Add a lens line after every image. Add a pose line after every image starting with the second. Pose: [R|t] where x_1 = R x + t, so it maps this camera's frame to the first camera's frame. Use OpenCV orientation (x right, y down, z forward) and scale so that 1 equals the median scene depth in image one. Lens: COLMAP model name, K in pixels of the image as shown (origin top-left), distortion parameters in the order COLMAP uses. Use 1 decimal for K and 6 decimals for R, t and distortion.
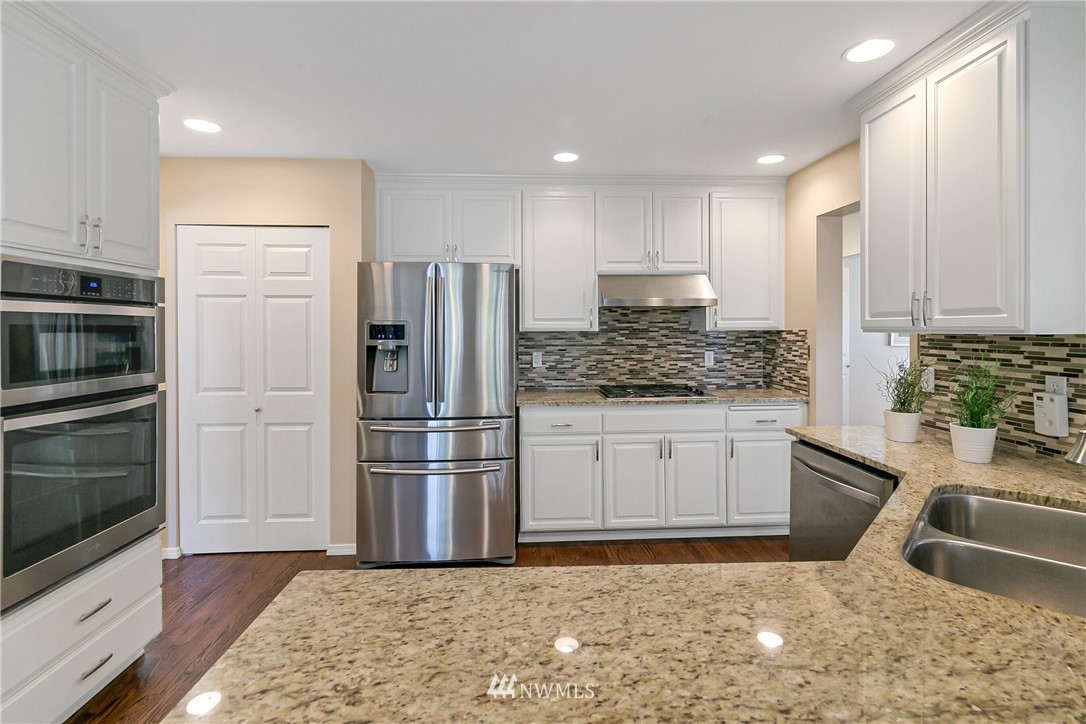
lens RADIAL K [[514.5, 0, 550.4], [0, 514.5, 328.5], [0, 0, 1]] dist [-0.001835, -0.000117]
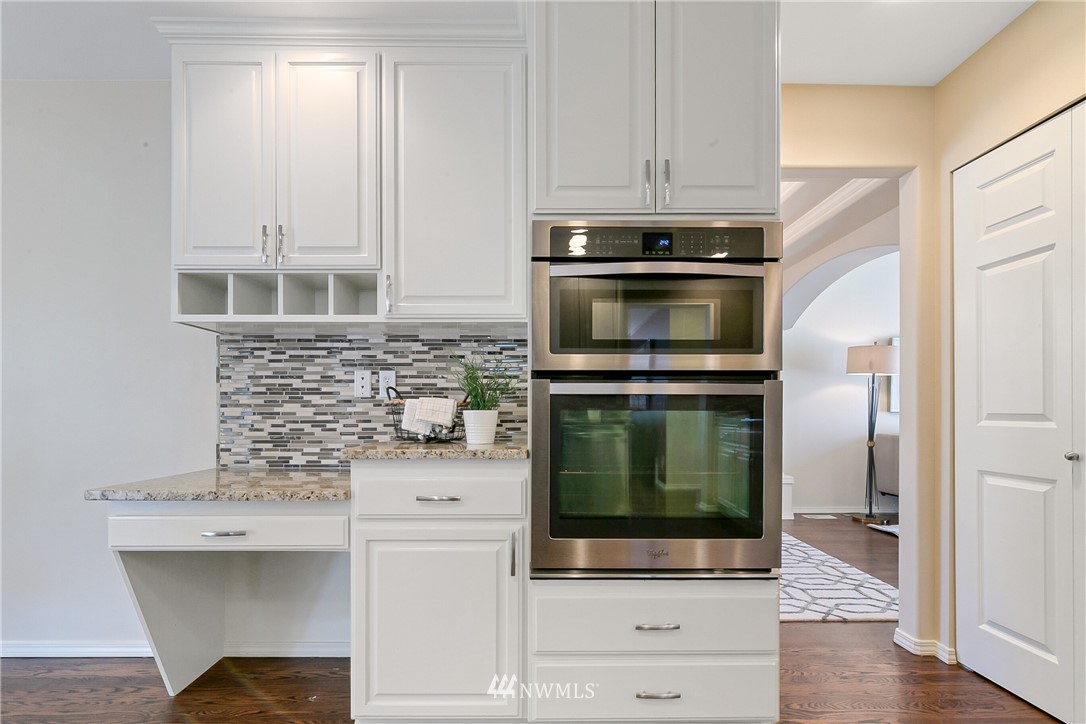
lens RADIAL K [[514.5, 0, 543.2], [0, 514.5, 411.5], [0, 0, 1]] dist [-0.001835, -0.000117]
pose [[-0.055288, 0.005994, -0.998452, -0.025146], [0.001080, 0.999982, 0.005943, 0.126000], [0.998470, -0.000750, -0.055294, 0.575214]]
